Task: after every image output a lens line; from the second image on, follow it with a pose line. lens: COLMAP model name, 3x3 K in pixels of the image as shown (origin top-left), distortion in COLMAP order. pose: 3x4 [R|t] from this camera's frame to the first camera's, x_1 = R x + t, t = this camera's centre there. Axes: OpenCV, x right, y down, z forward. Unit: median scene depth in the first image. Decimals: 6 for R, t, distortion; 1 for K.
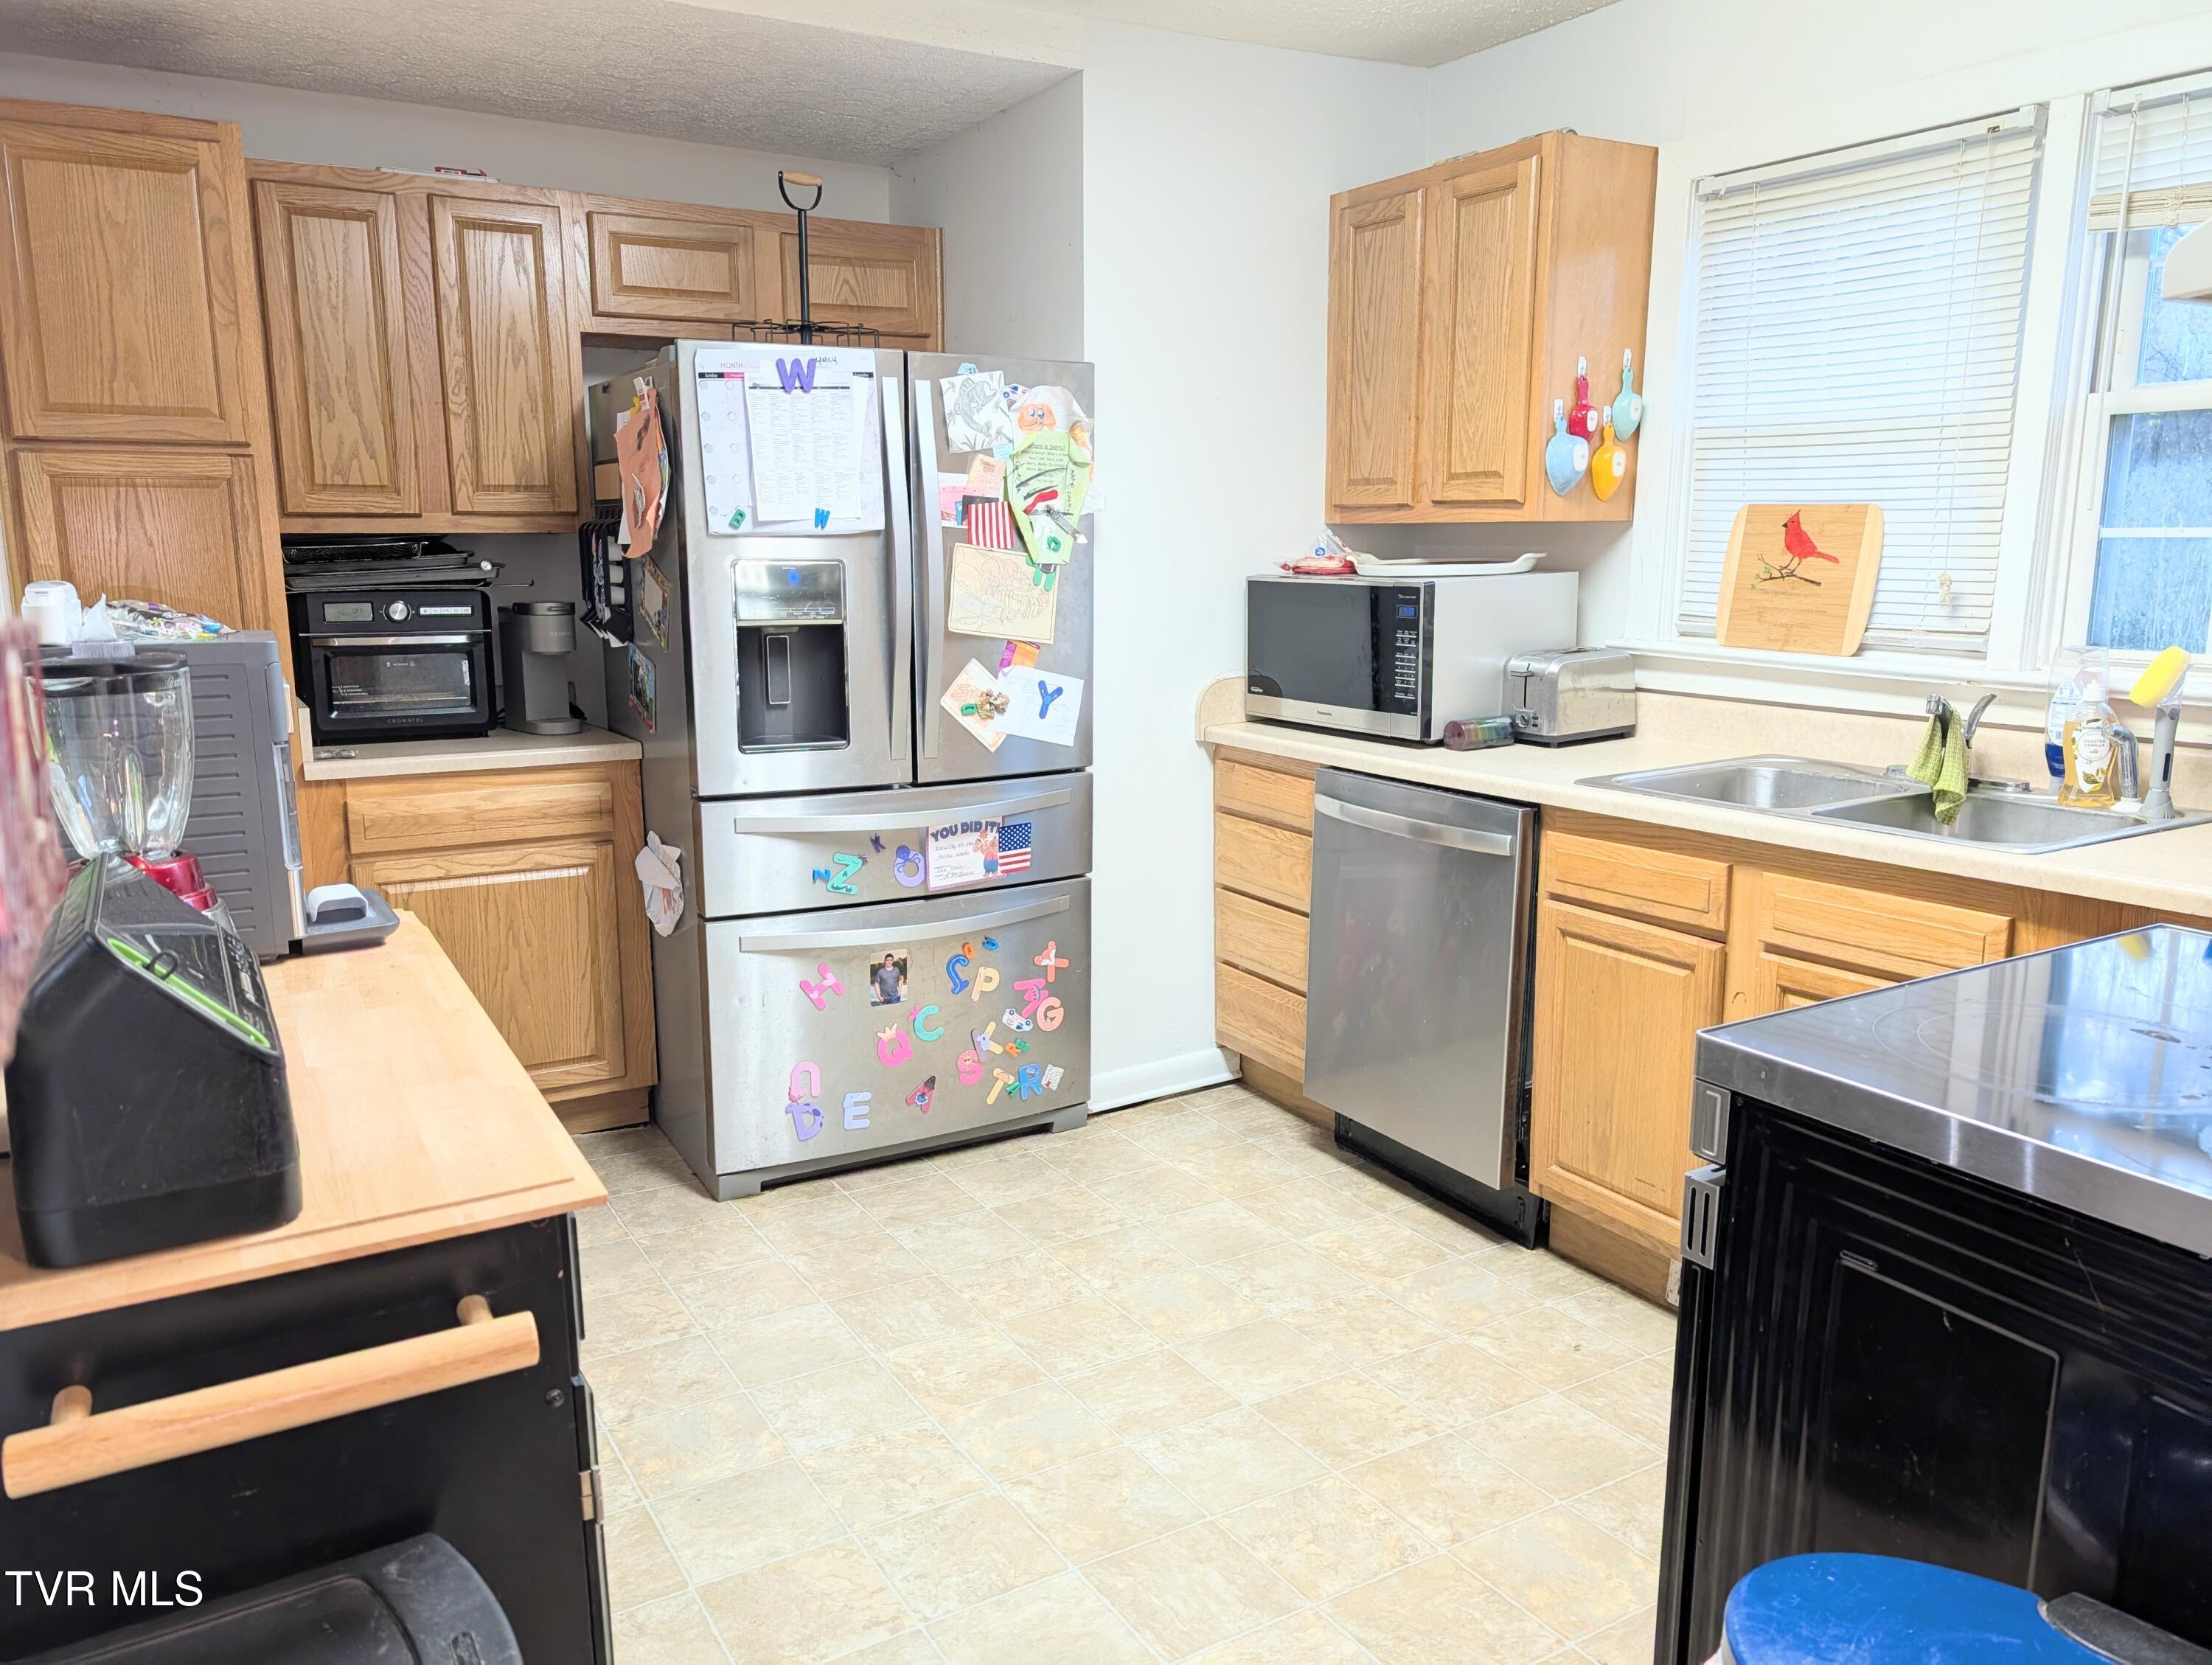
lens RADIAL K [[1598.2, 0, 1106.0], [0, 1598.2, 832.5], [0, 0, 1]] dist [0.005797, -0.000626]
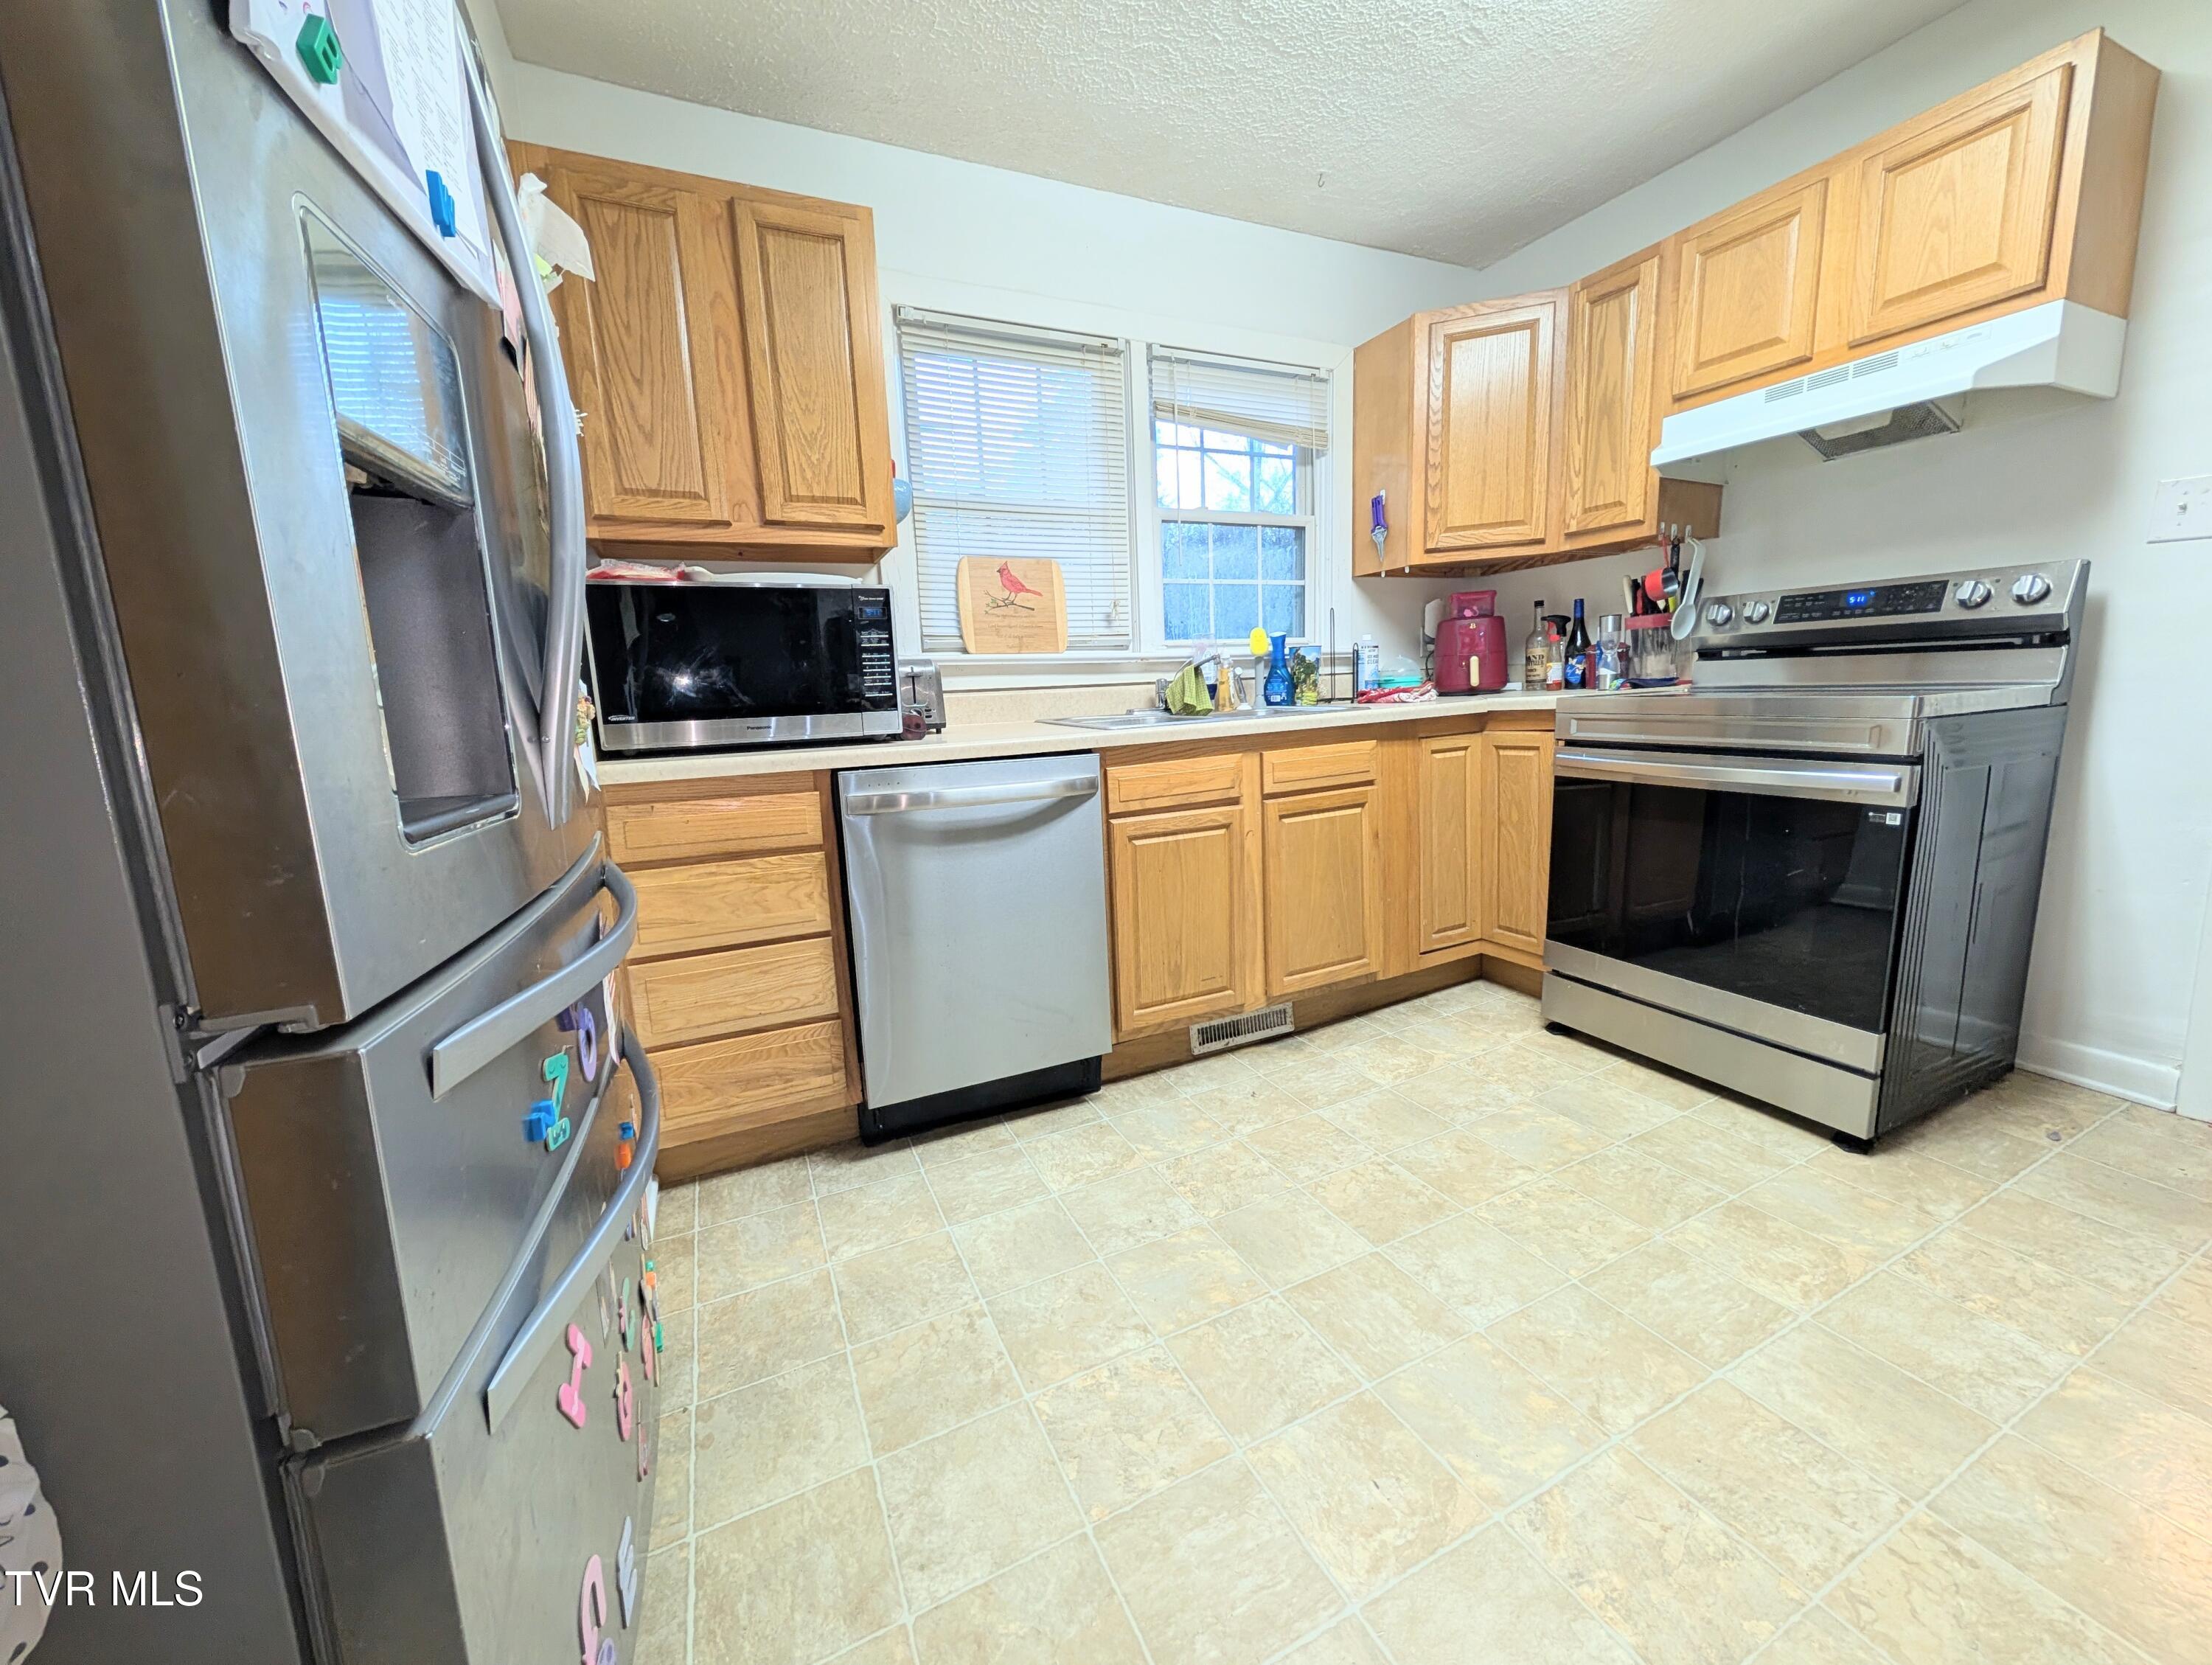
lens RADIAL K [[841.4, 0, 1103.6], [0, 841.4, 822.7], [0, 0, 1]] dist [0.004006, -0.000186]
pose [[0.104726, -0.160255, 0.981504, -0.399030], [0.226810, 0.964771, 0.133323, -0.048735], [-0.968292, 0.208653, 0.137384, 0.883531]]
